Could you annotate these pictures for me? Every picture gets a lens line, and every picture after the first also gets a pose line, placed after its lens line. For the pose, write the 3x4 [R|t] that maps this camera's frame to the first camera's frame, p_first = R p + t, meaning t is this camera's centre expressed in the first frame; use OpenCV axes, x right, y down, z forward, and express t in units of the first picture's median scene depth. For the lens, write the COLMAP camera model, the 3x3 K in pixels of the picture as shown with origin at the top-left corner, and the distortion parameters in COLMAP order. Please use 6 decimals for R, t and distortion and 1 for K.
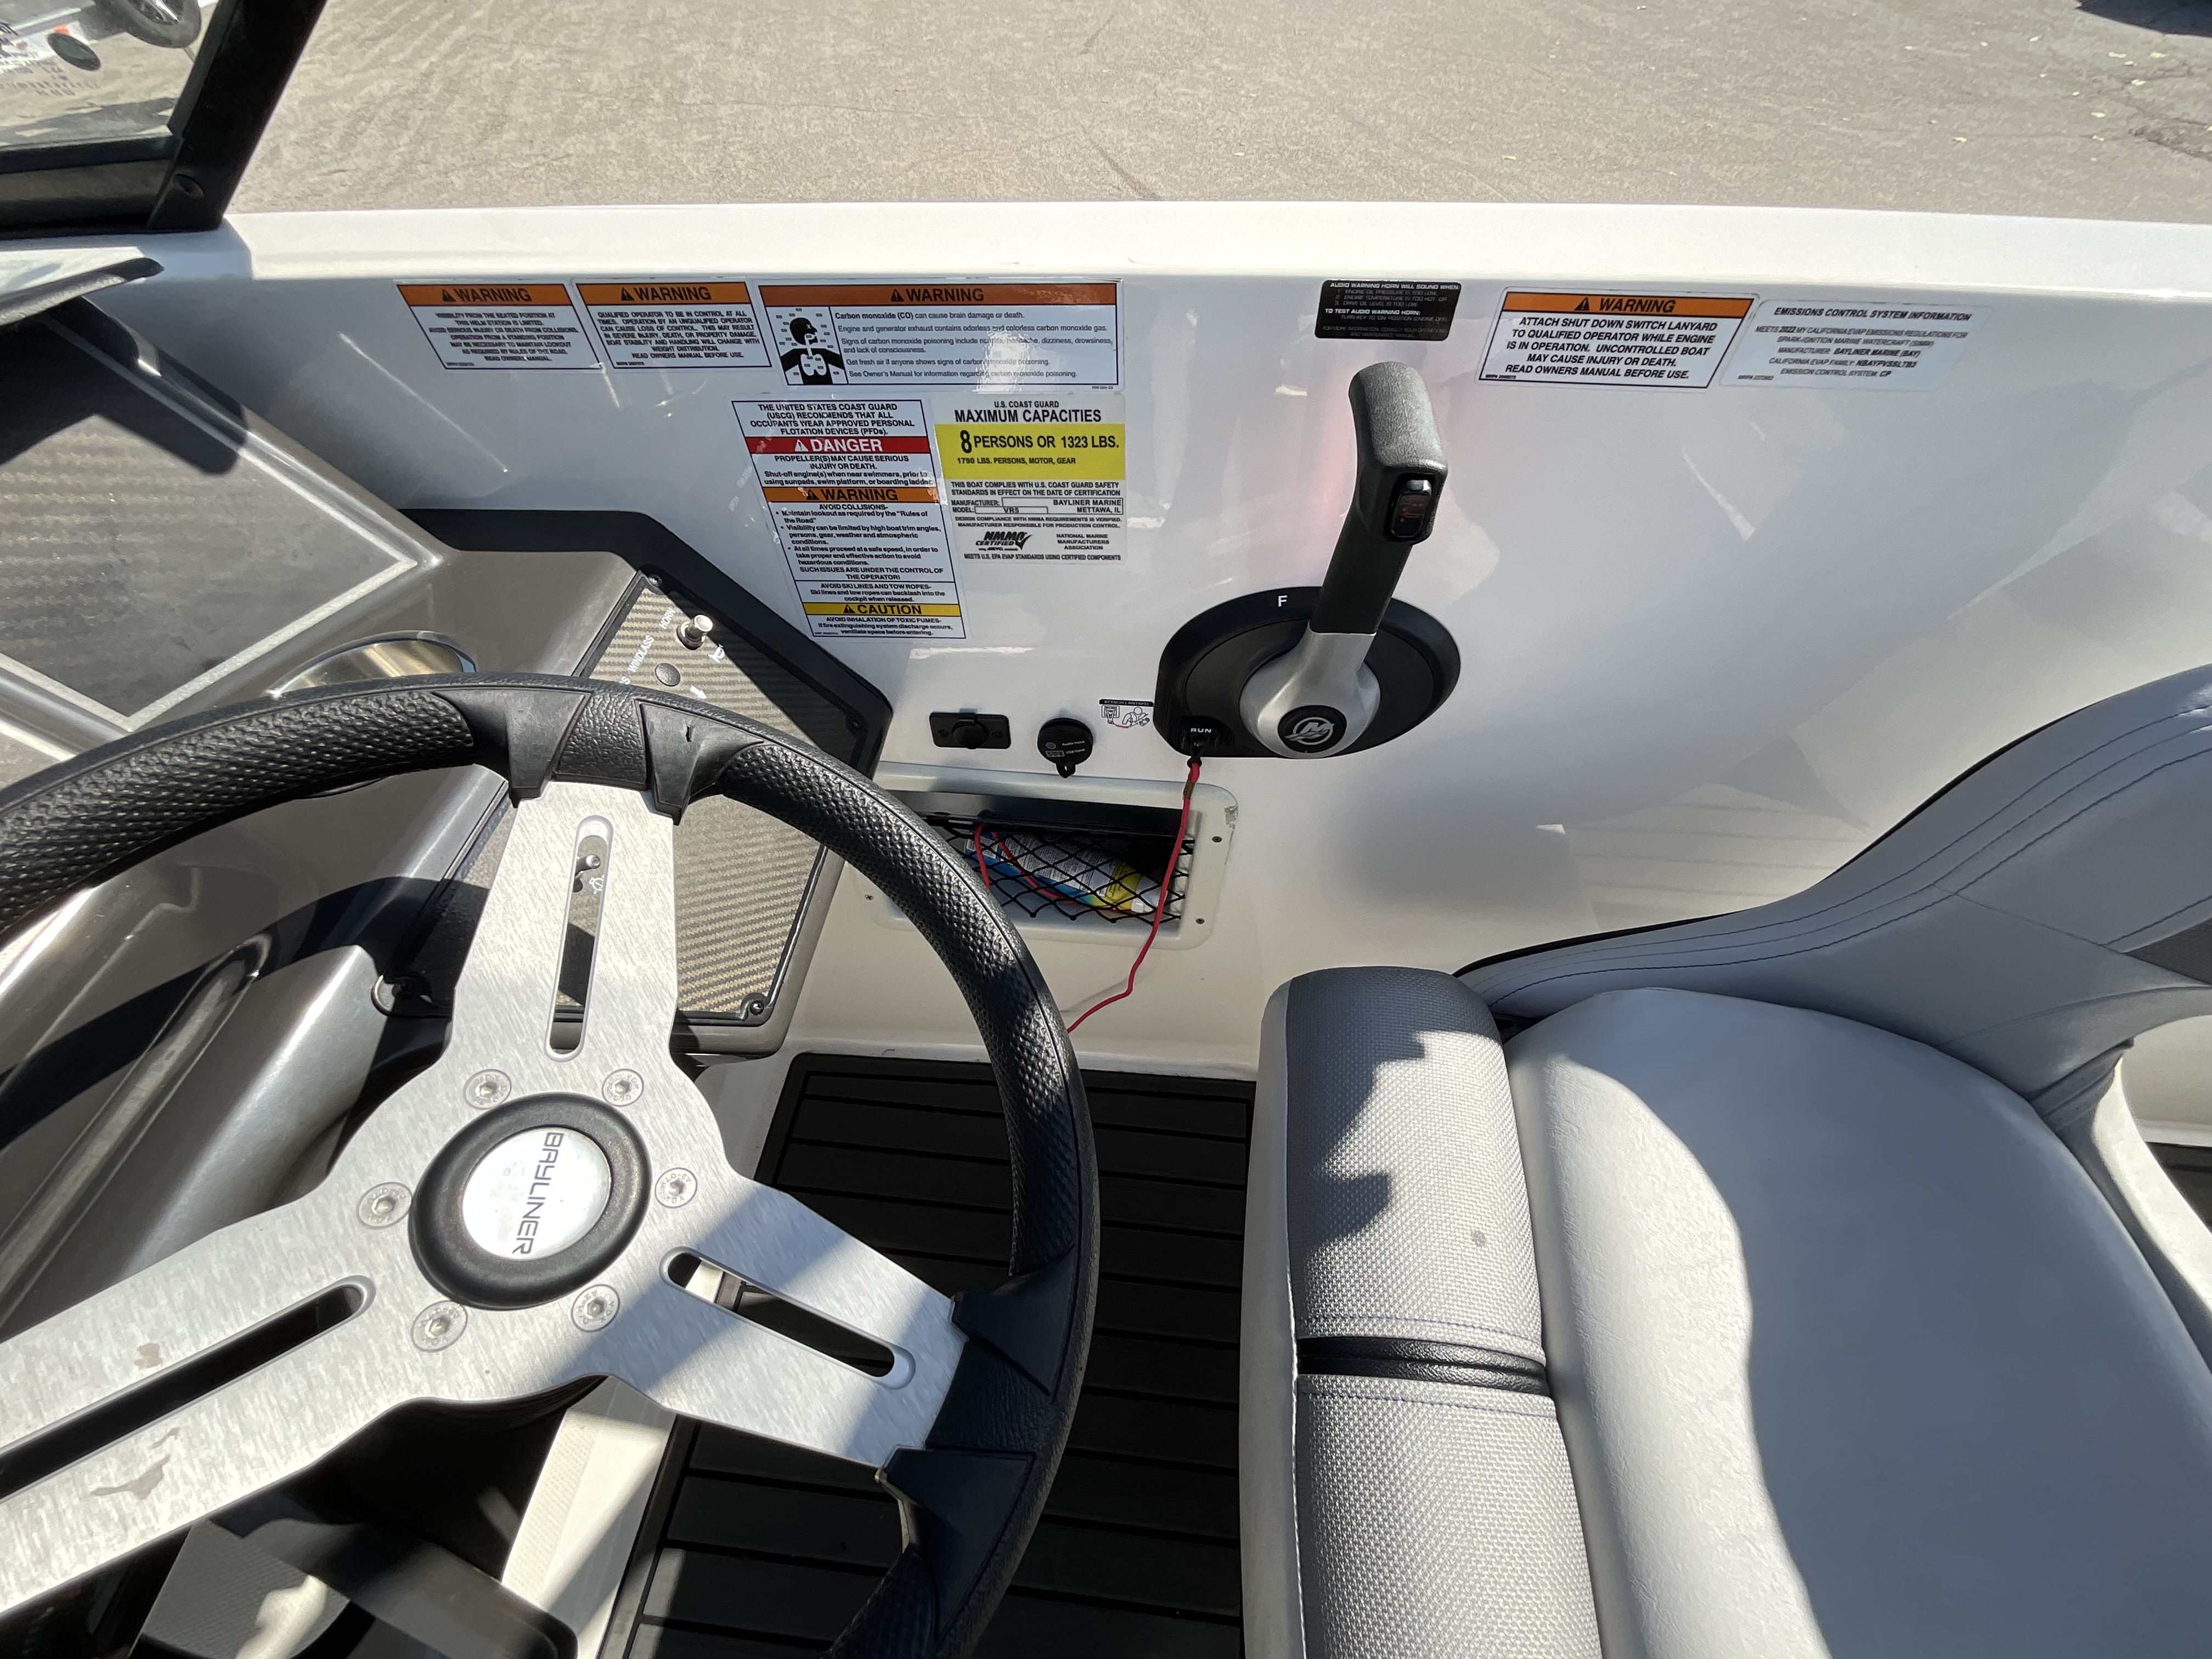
lens RADIAL K [[895.4, 0, 1102.1], [0, 895.4, 831.9], [0, 0, 1]] dist [-0.001103, -0.000627]
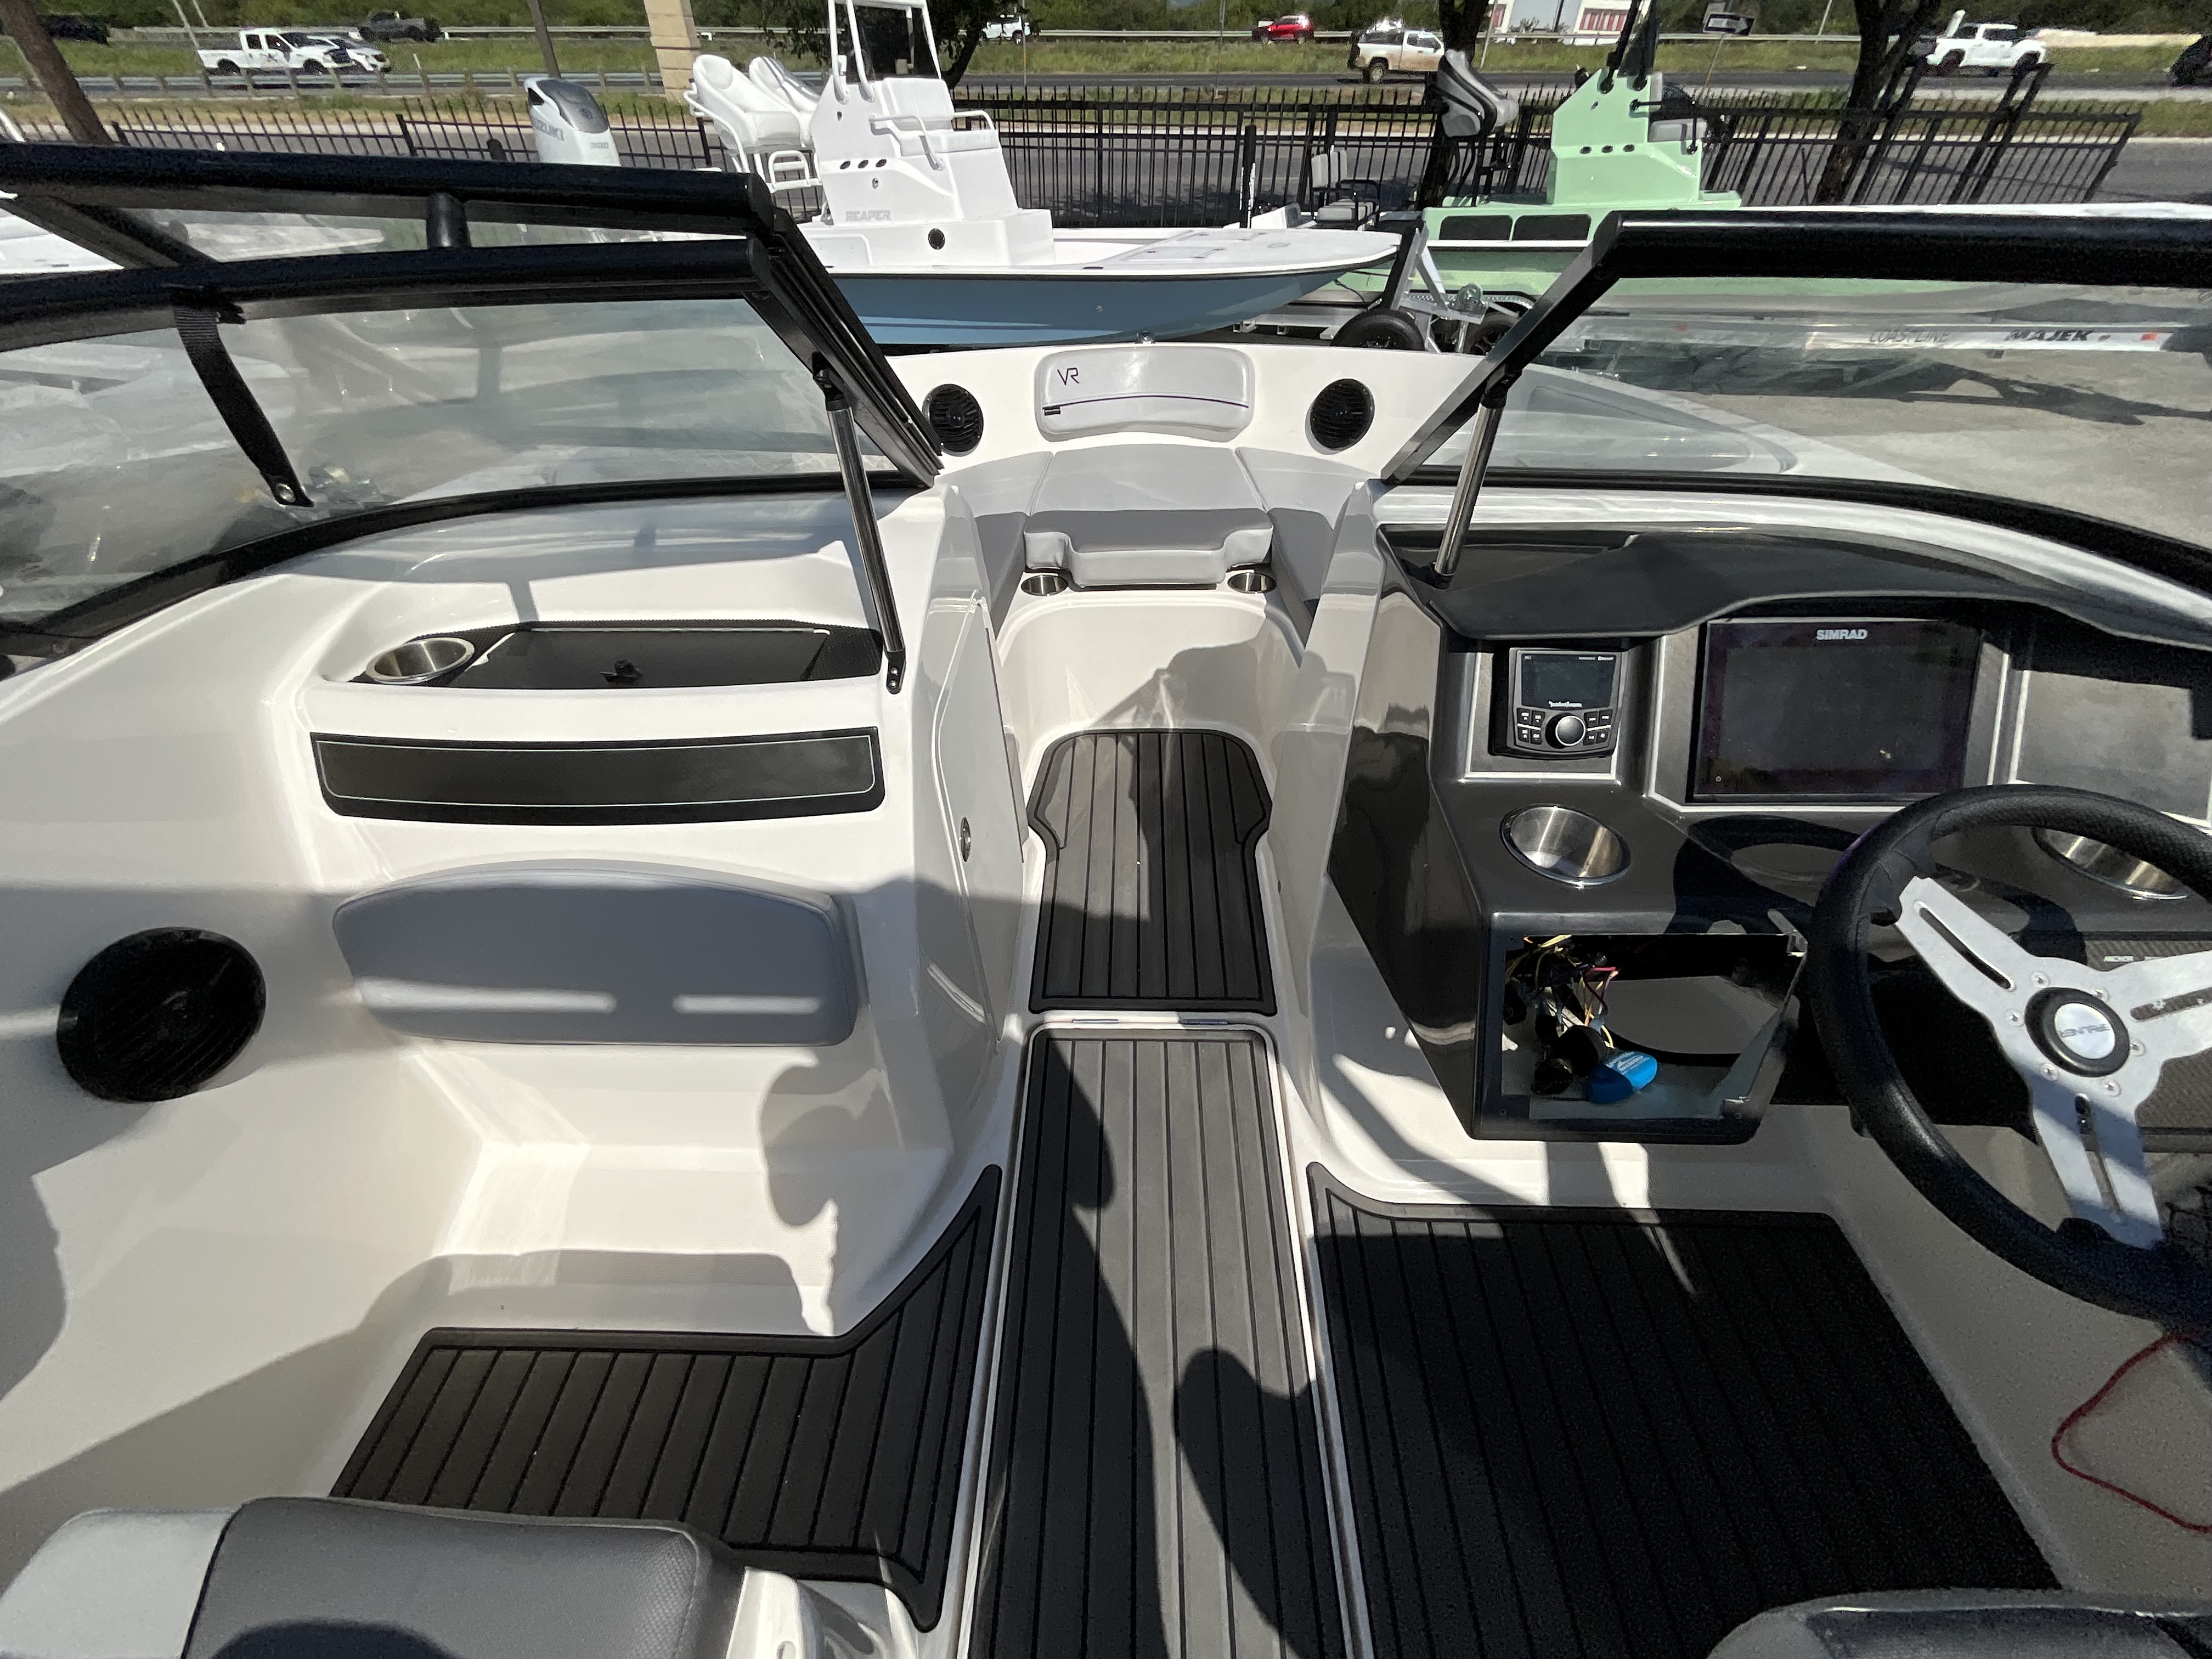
lens RADIAL K [[895.4, 0, 1105.6], [0, 895.4, 834.1], [0, 0, 1]] dist [-0.001103, -0.000627]
pose [[0.063157, 0.659152, -0.749353, 0.308031], [-0.783930, 0.497441, 0.371492, 0.655600], [0.617629, 0.563978, 0.548146, -1.078366]]
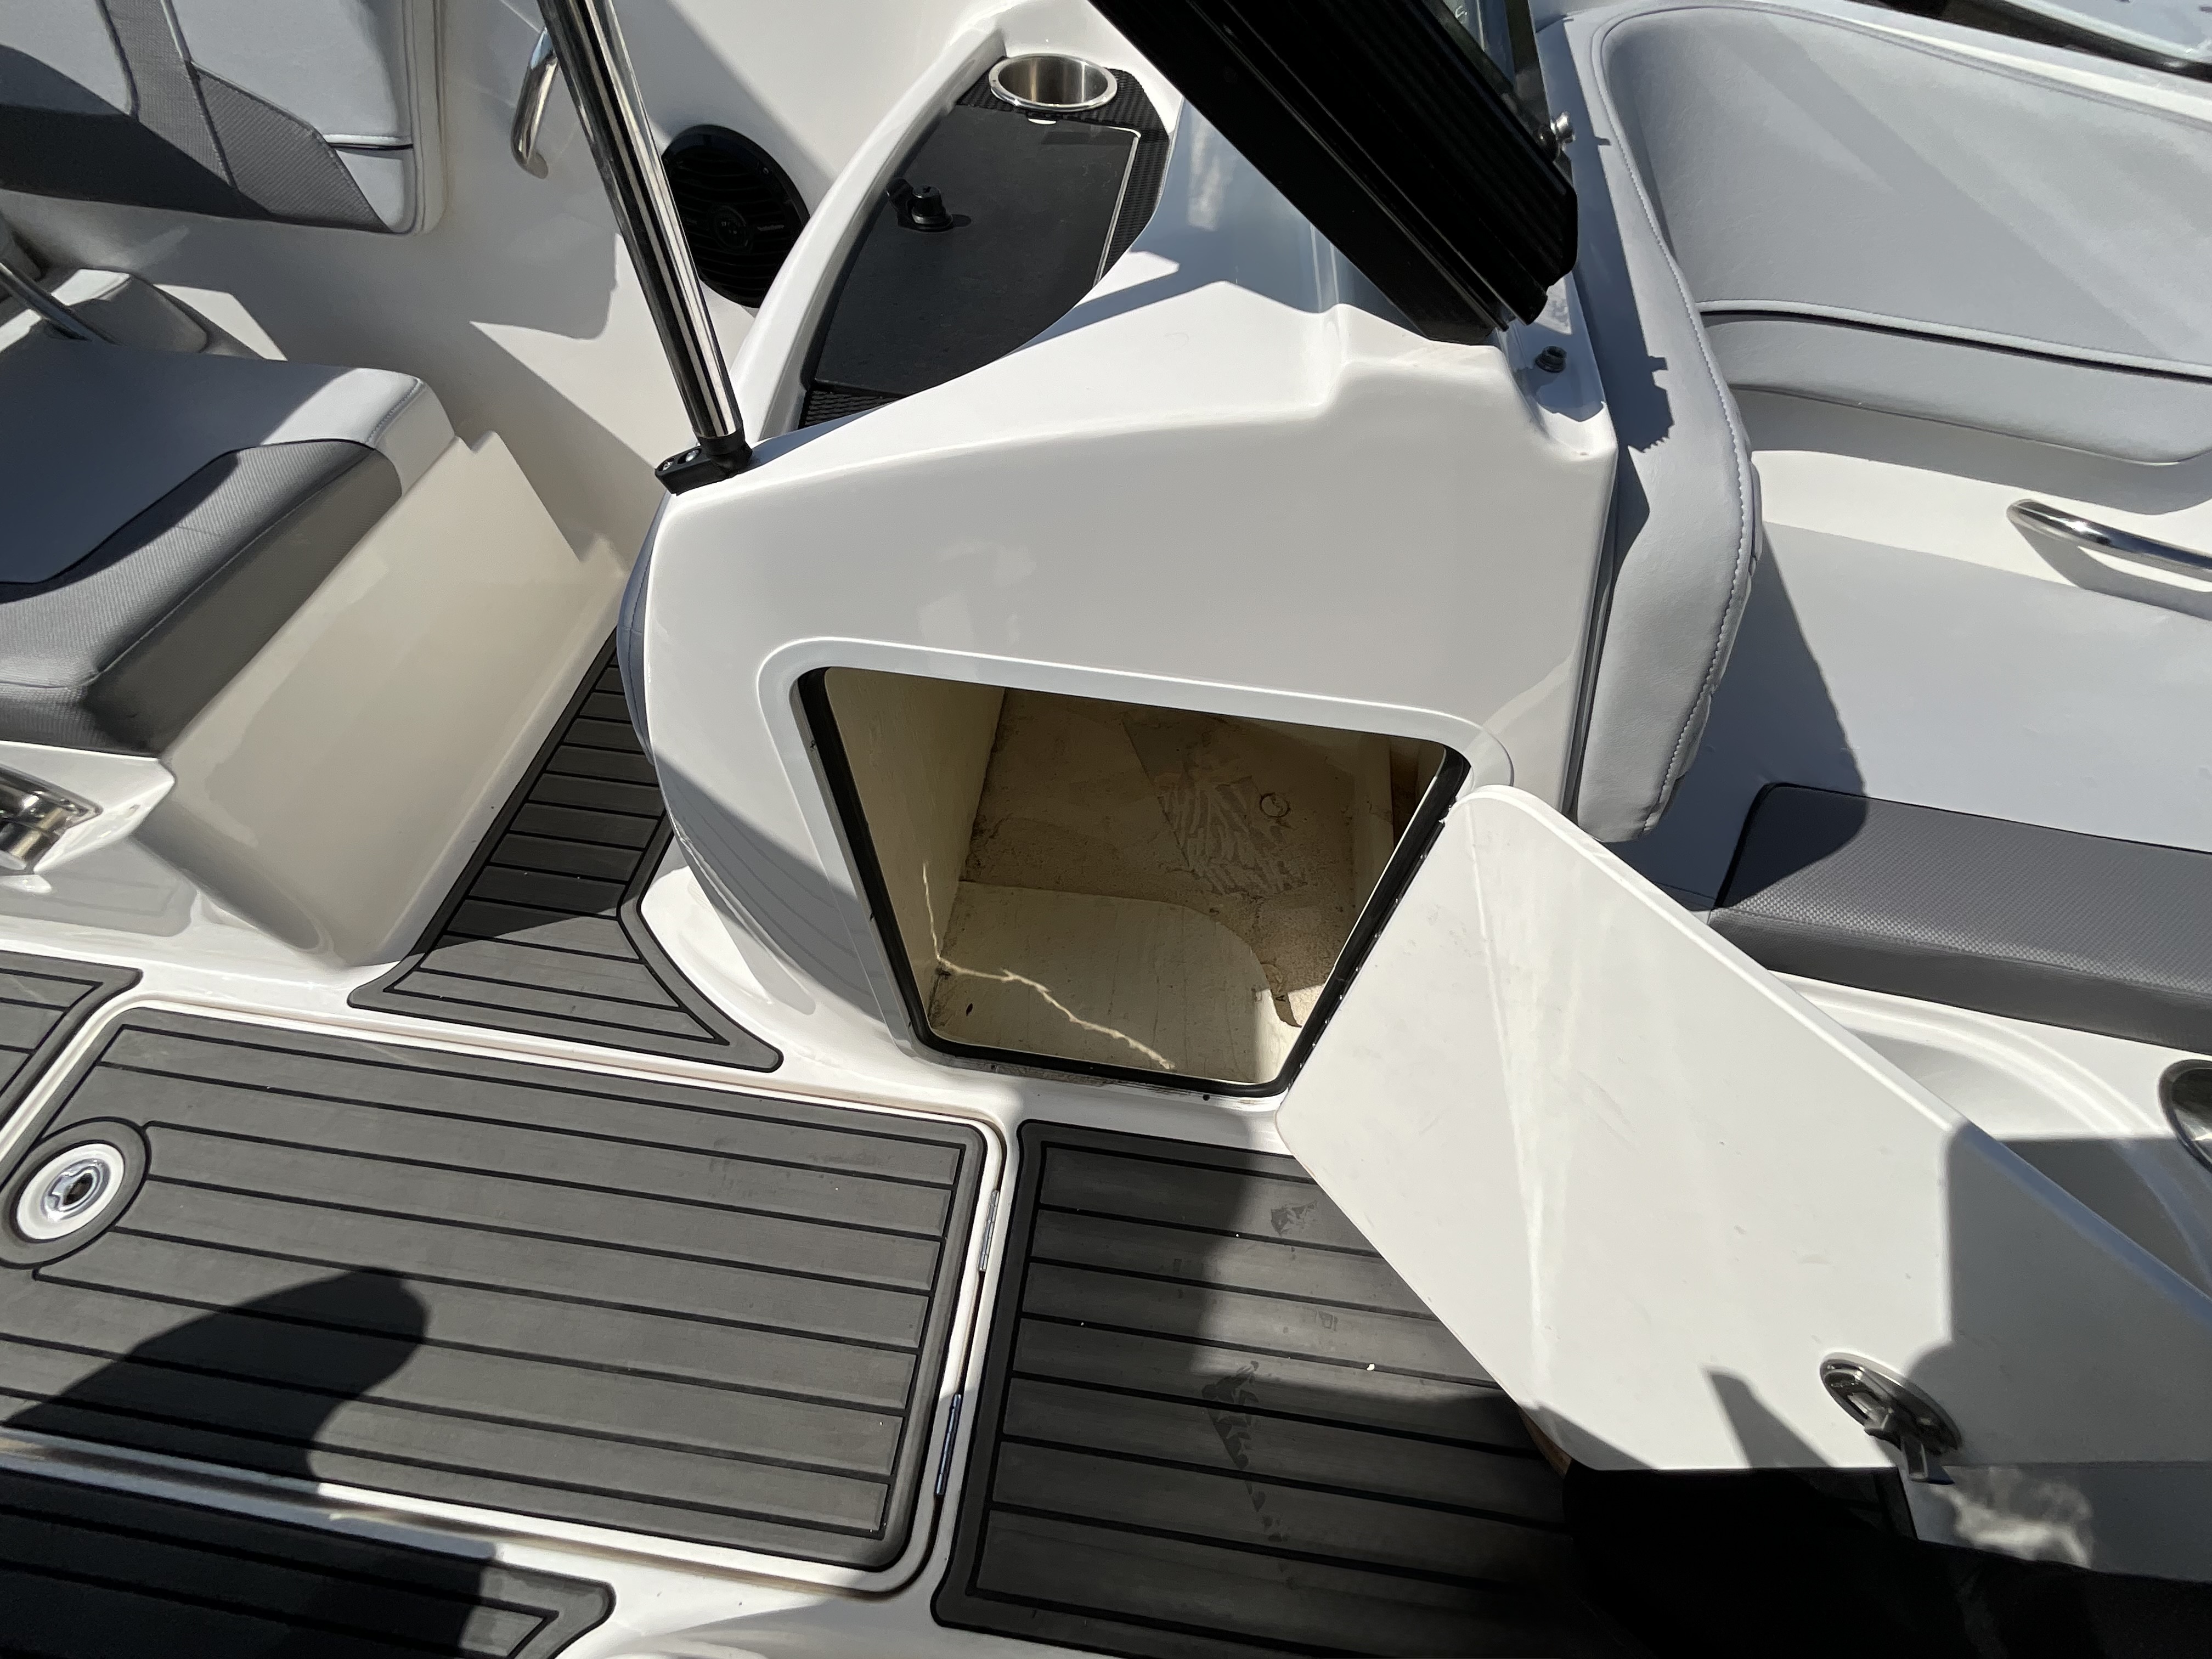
lens RADIAL K [[895.4, 0, 1109.9], [0, 895.4, 832.9], [0, 0, 1]] dist [-0.001103, -0.000627]
pose [[-0.999134, -0.040474, 0.009680, -1.786836], [0.022416, -0.327450, 0.944603, 0.658005], [-0.035062, 0.944001, 0.328074, -0.462799]]
